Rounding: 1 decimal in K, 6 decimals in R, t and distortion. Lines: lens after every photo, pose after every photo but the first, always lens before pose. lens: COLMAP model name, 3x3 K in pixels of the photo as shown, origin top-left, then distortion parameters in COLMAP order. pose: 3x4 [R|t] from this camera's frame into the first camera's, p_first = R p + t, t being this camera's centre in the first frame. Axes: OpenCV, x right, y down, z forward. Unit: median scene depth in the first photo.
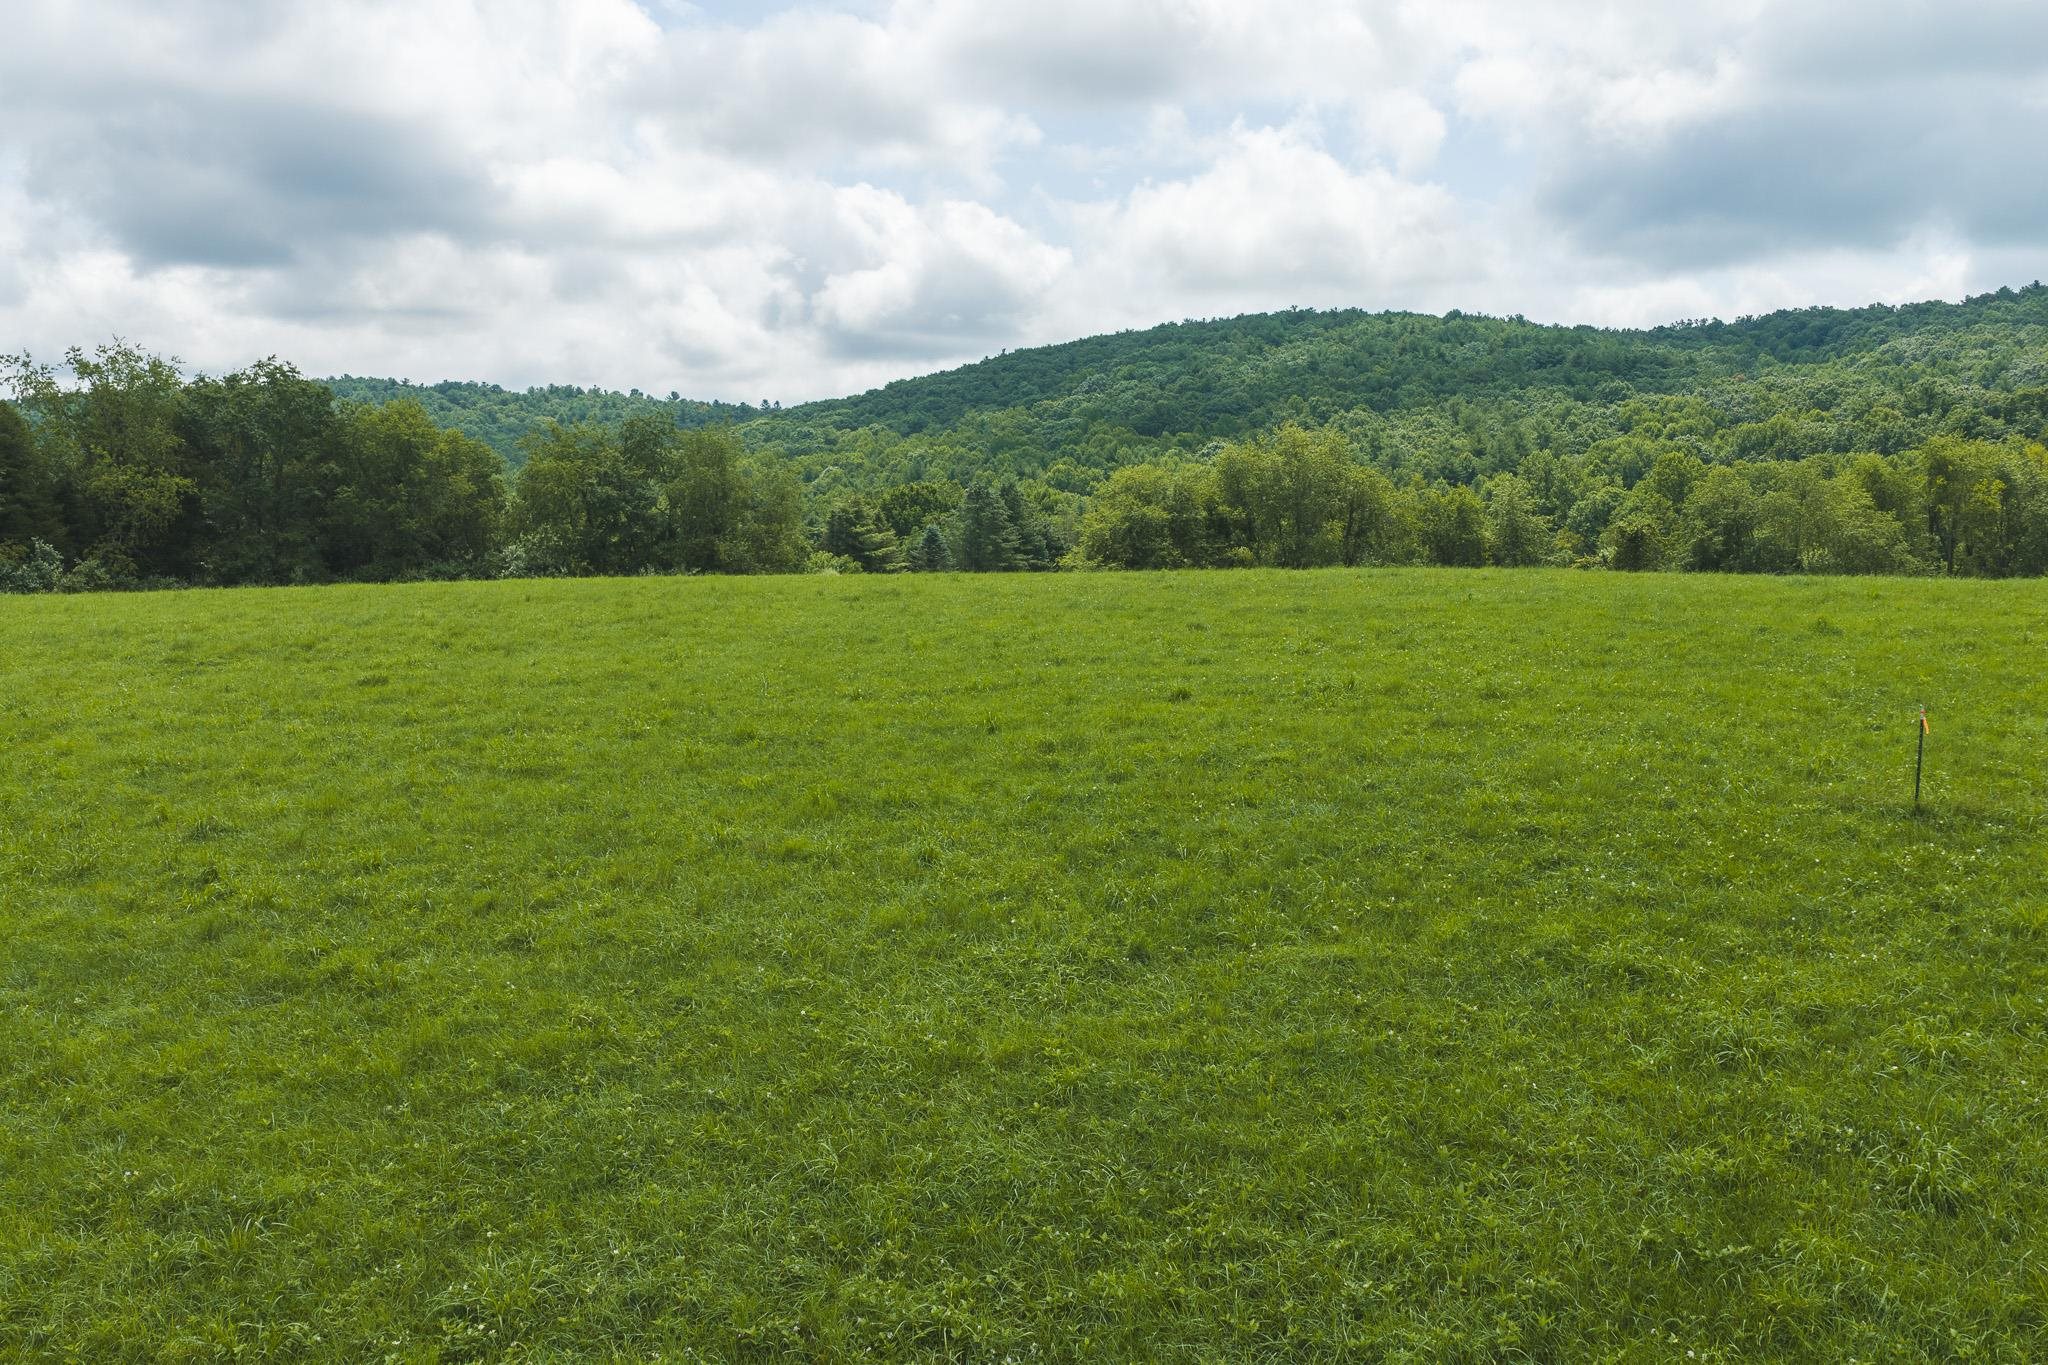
lens RADIAL K [[1685.1, 0, 1031.8], [0, 1685.1, 693.6], [0, 0, 1]] dist [0.012079, -0.023043]
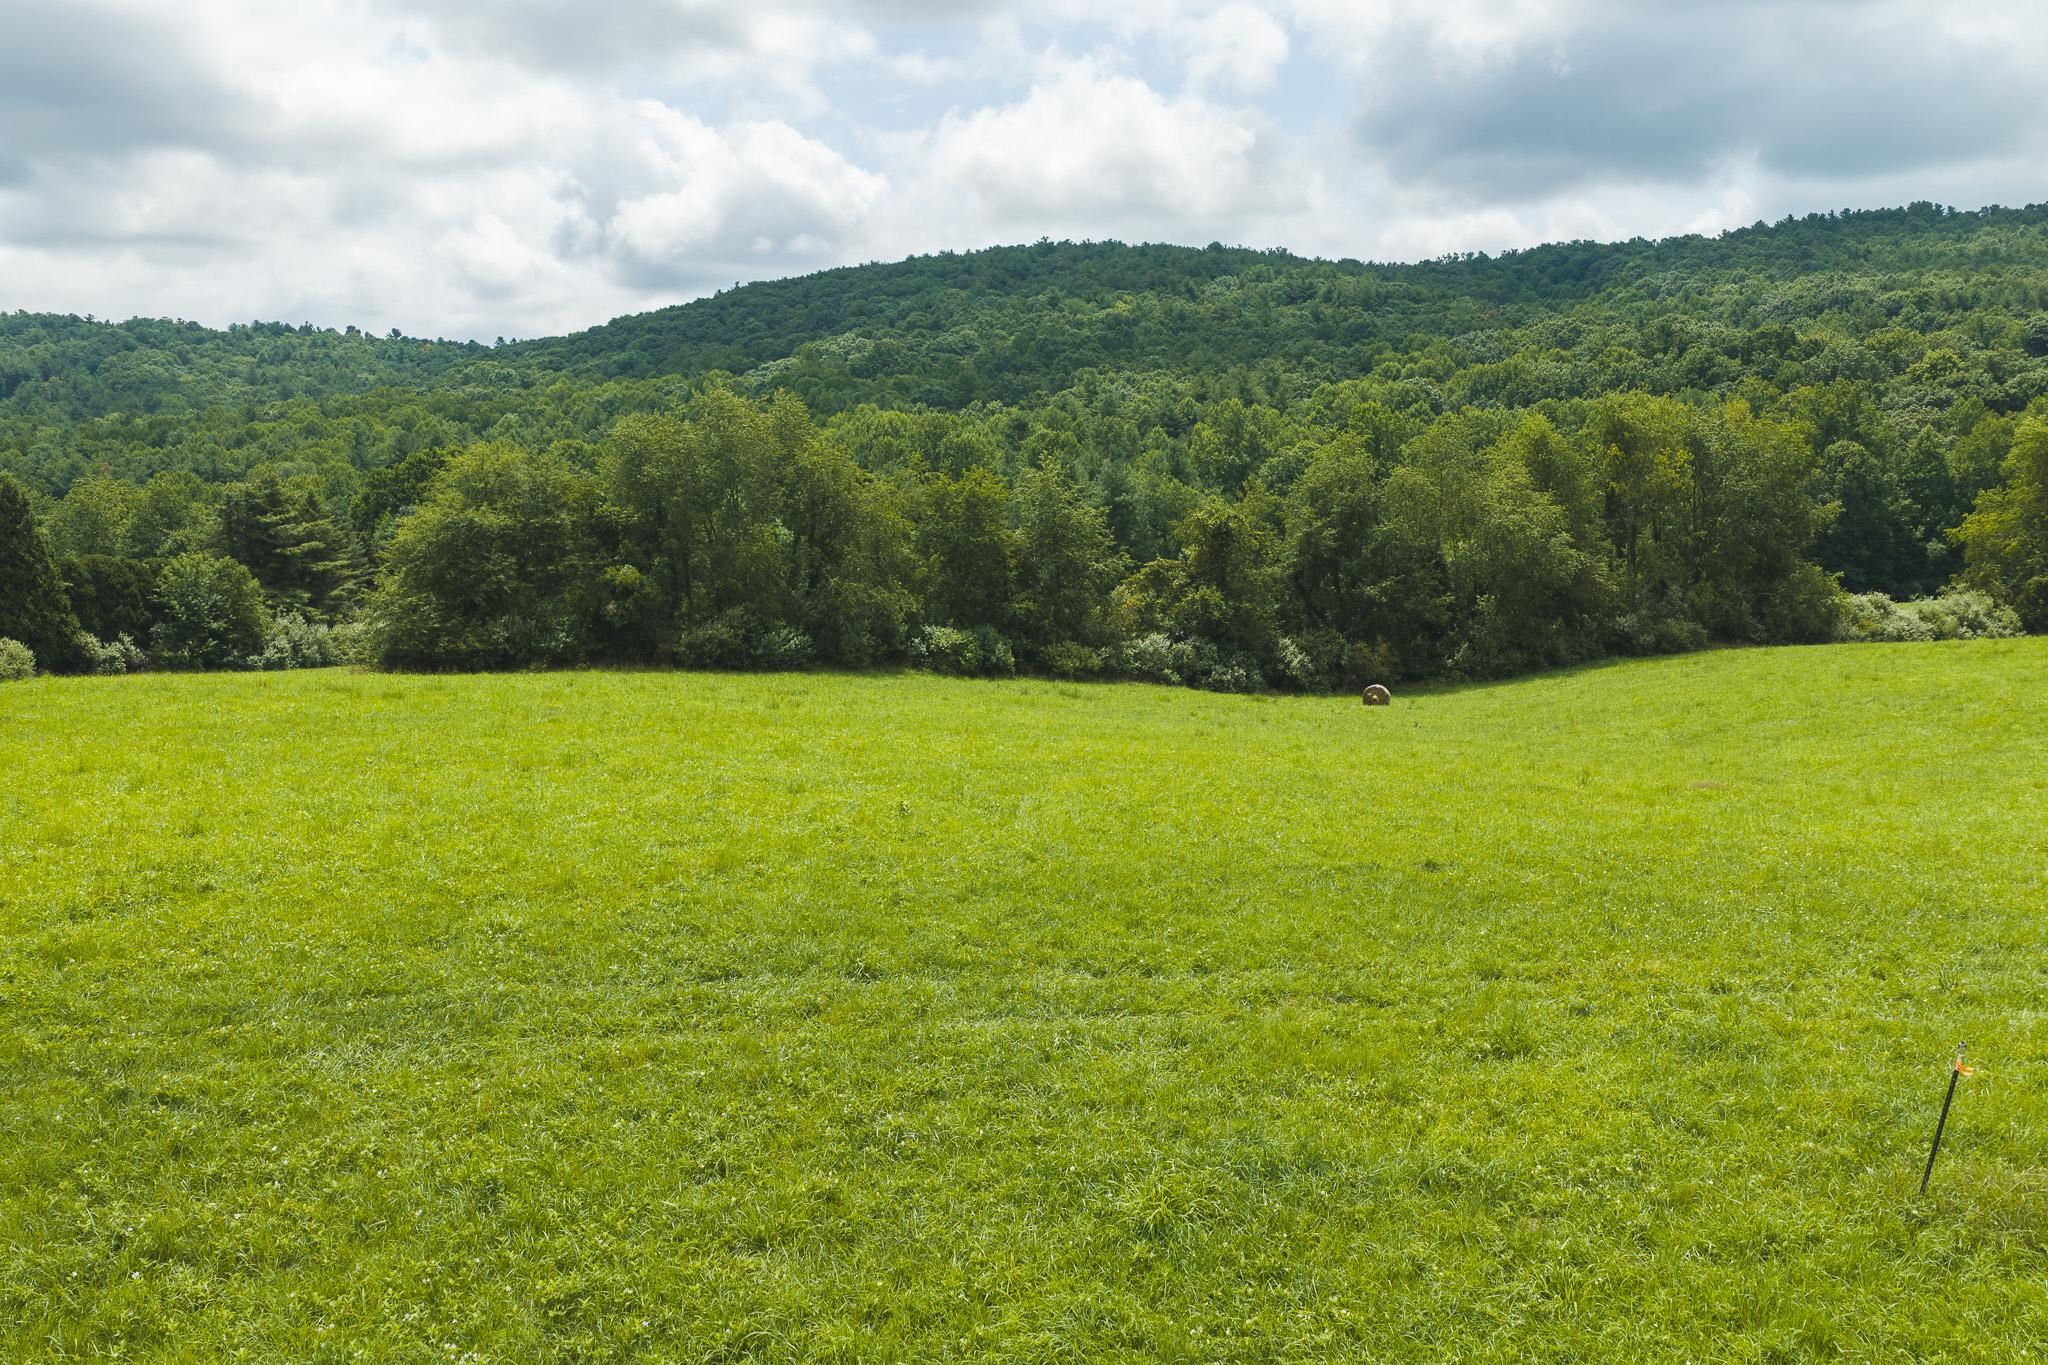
lens RADIAL K [[1685.1, 0, 1031.8], [0, 1685.1, 693.6], [0, 0, 1]] dist [0.012079, -0.023043]
pose [[0.993844, -0.024639, 0.108011, 0.049861], [0.020624, 0.999060, 0.038138, -0.013353], [-0.108849, -0.035675, 0.993418, 0.067686]]
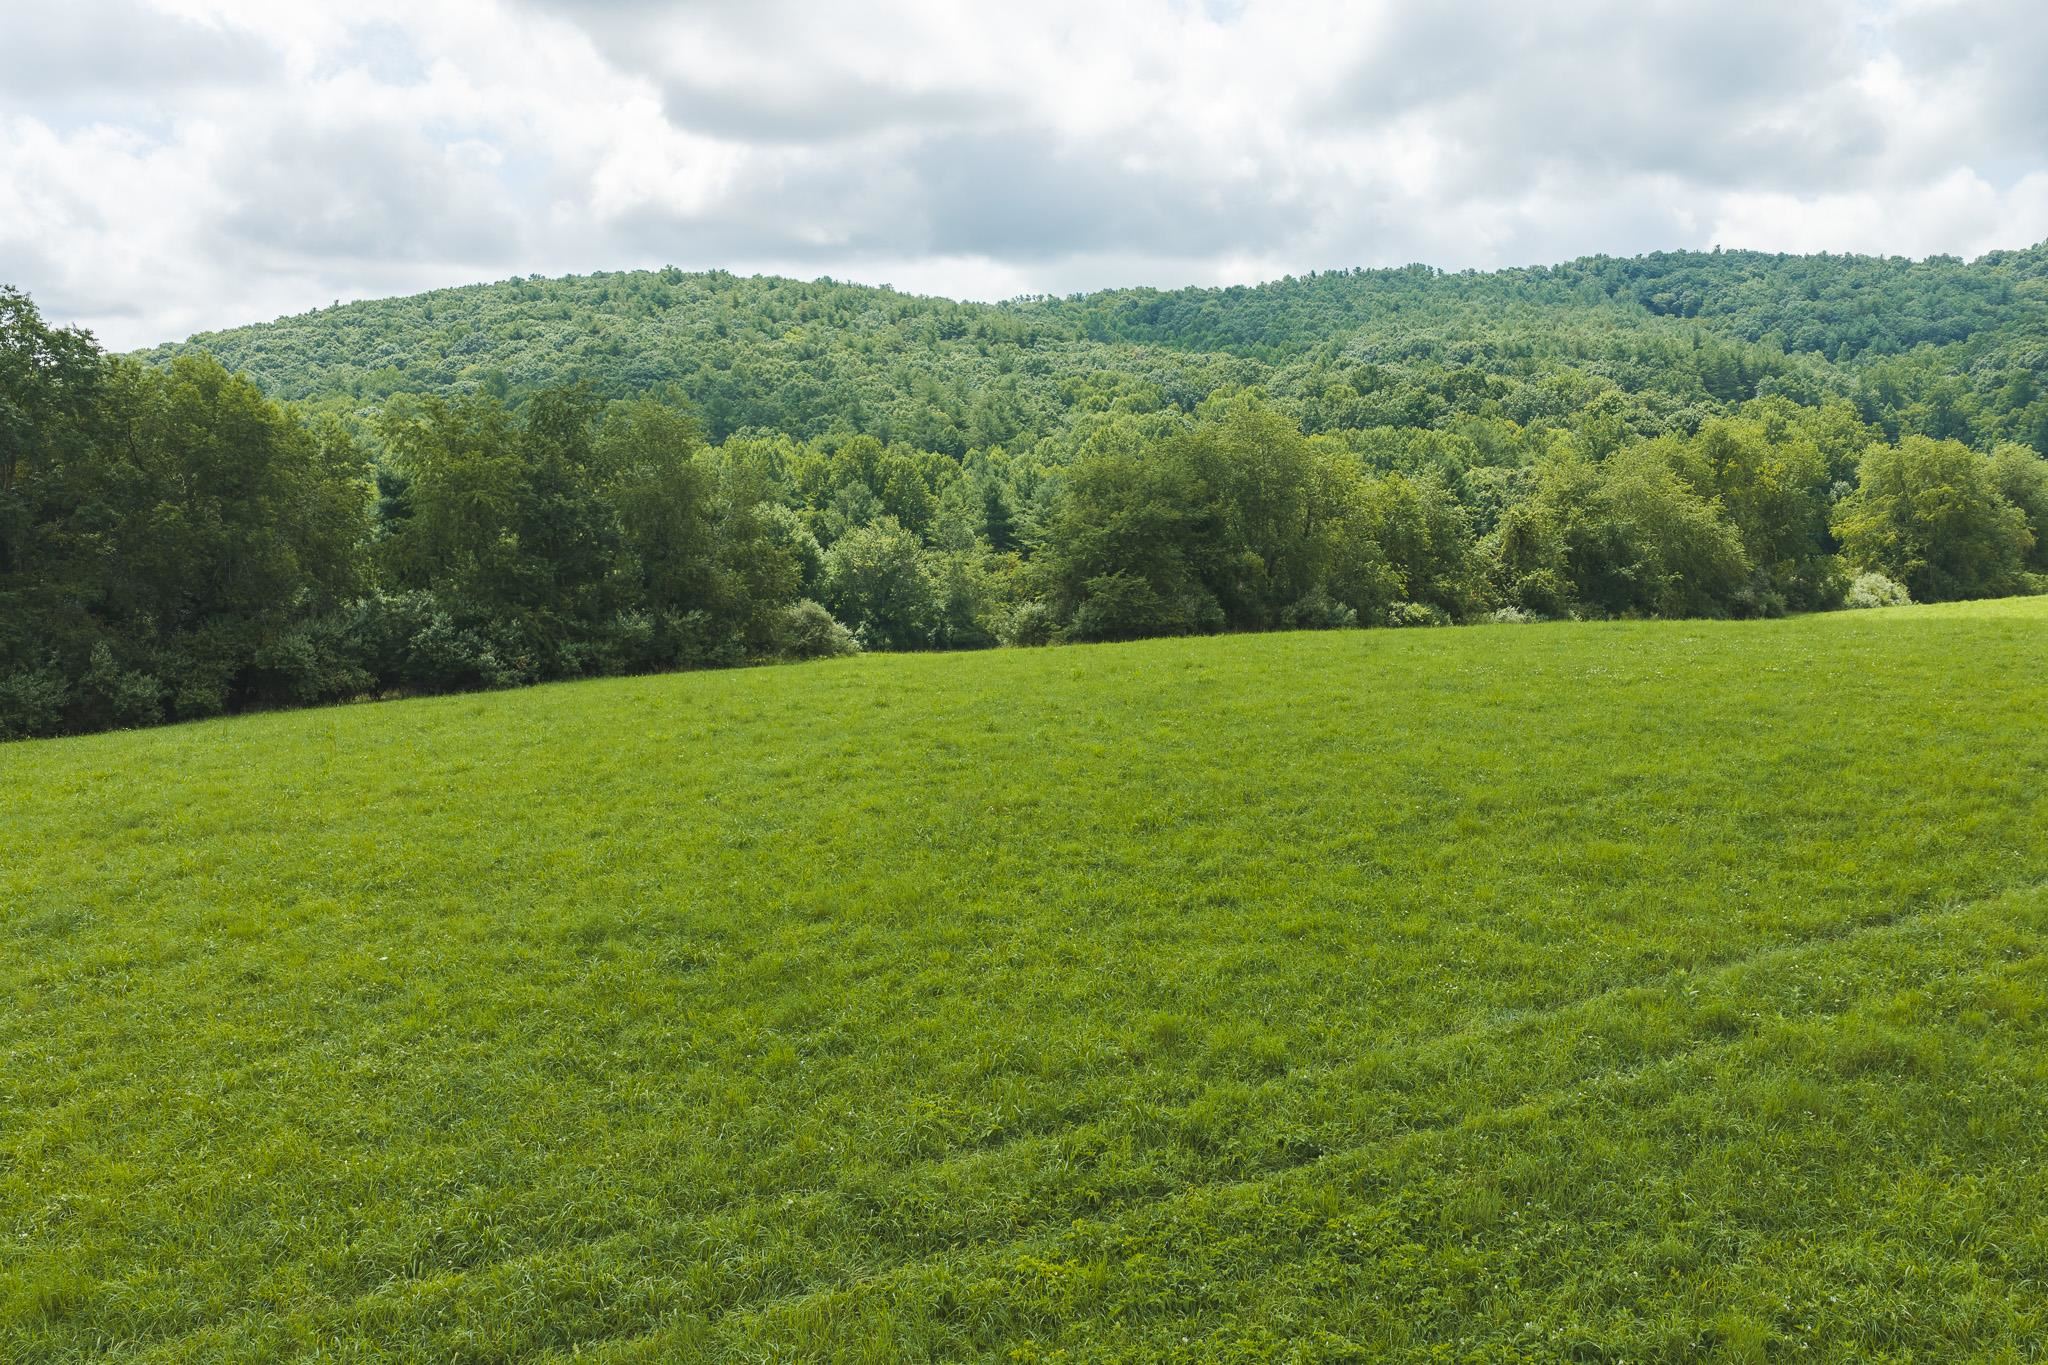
lens RADIAL K [[1685.1, 0, 1031.8], [0, 1685.1, 693.6], [0, 0, 1]] dist [0.012079, -0.023043]
pose [[0.911221, -0.060834, 0.407401, -0.073805], [0.052642, 0.998123, 0.031299, -0.011323], [-0.408541, -0.007073, 0.912713, 0.065220]]
